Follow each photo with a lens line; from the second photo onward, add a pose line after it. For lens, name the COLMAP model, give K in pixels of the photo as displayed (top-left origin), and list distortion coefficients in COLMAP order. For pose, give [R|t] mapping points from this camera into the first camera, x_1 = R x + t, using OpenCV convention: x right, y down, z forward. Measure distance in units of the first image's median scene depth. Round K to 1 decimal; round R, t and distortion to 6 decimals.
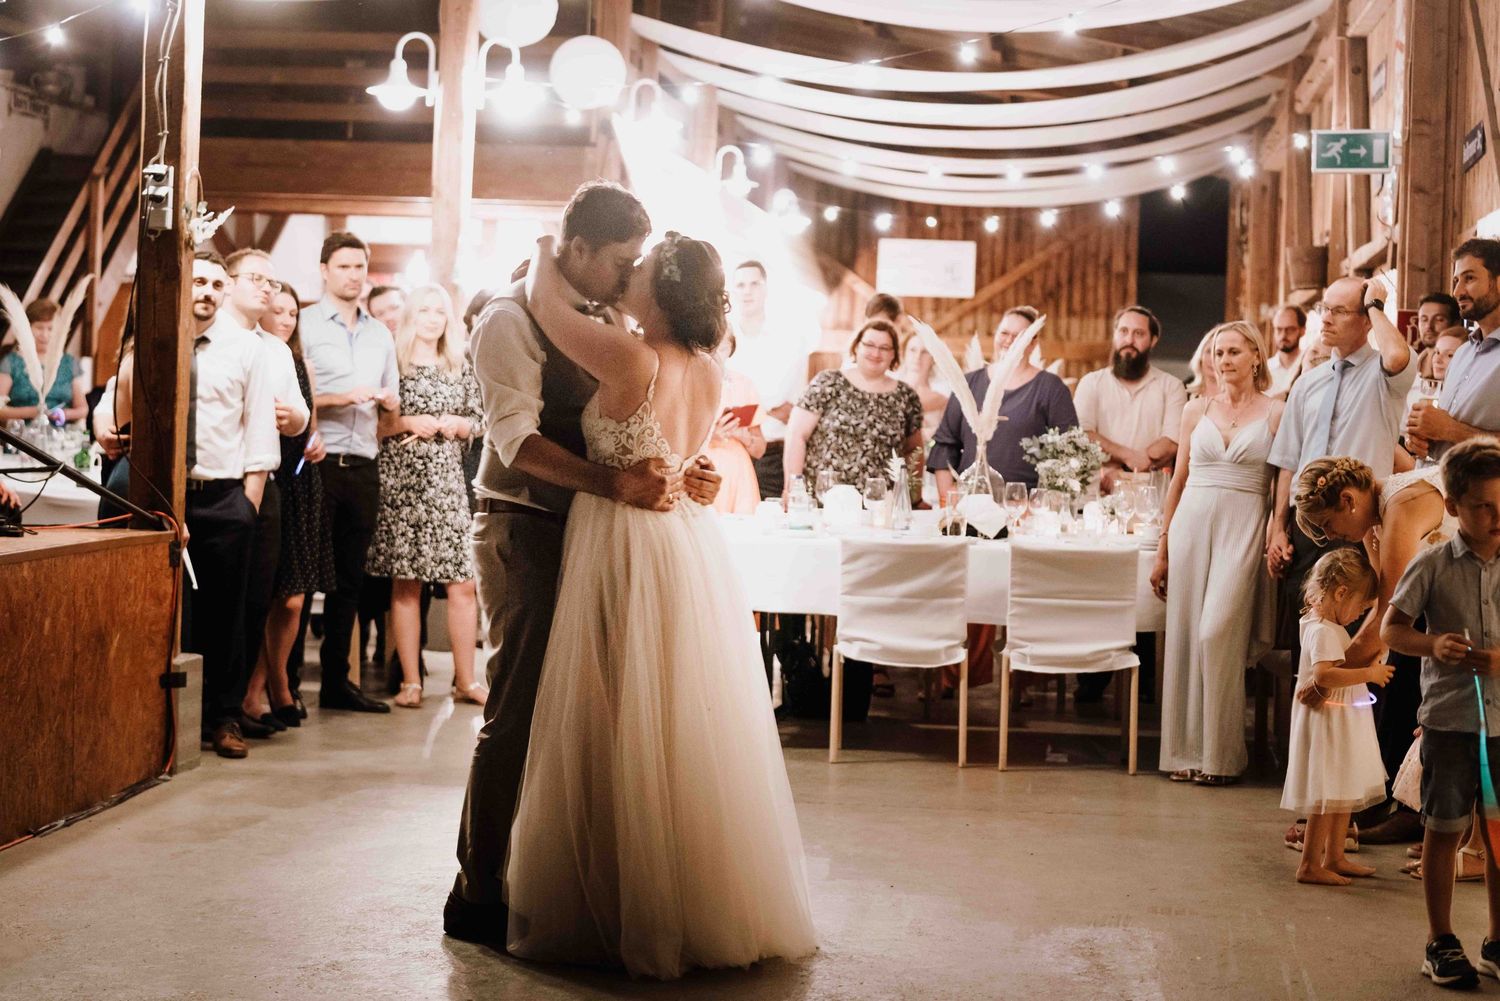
lens RADIAL K [[3038.1, 0, 749.6], [0, 3038.1, 514.4], [0, 0, 1]] dist [-0.088890, 0.000000]
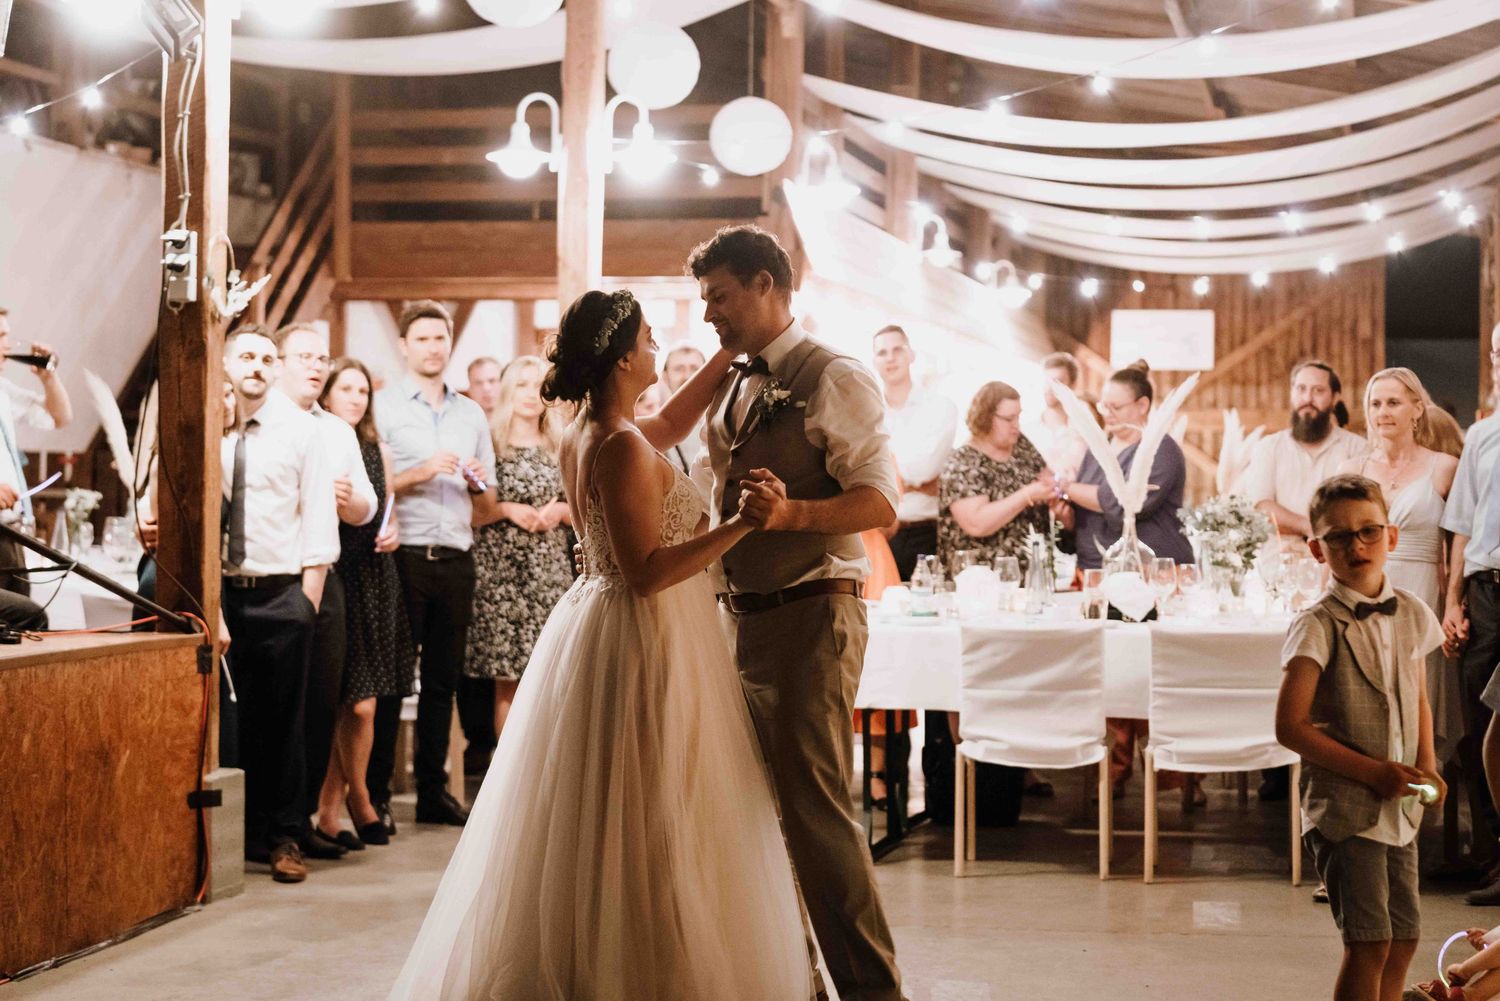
lens RADIAL K [[3038.1, 0, 761.9], [0, 3038.1, 495.9], [0, 0, 1]] dist [-0.088890, 0.000000]
pose [[0.995368, -0.026344, -0.092456, 0.053199], [0.023016, 0.999055, -0.036882, 0.001442], [0.093340, 0.034583, 0.995033, 0.100486]]
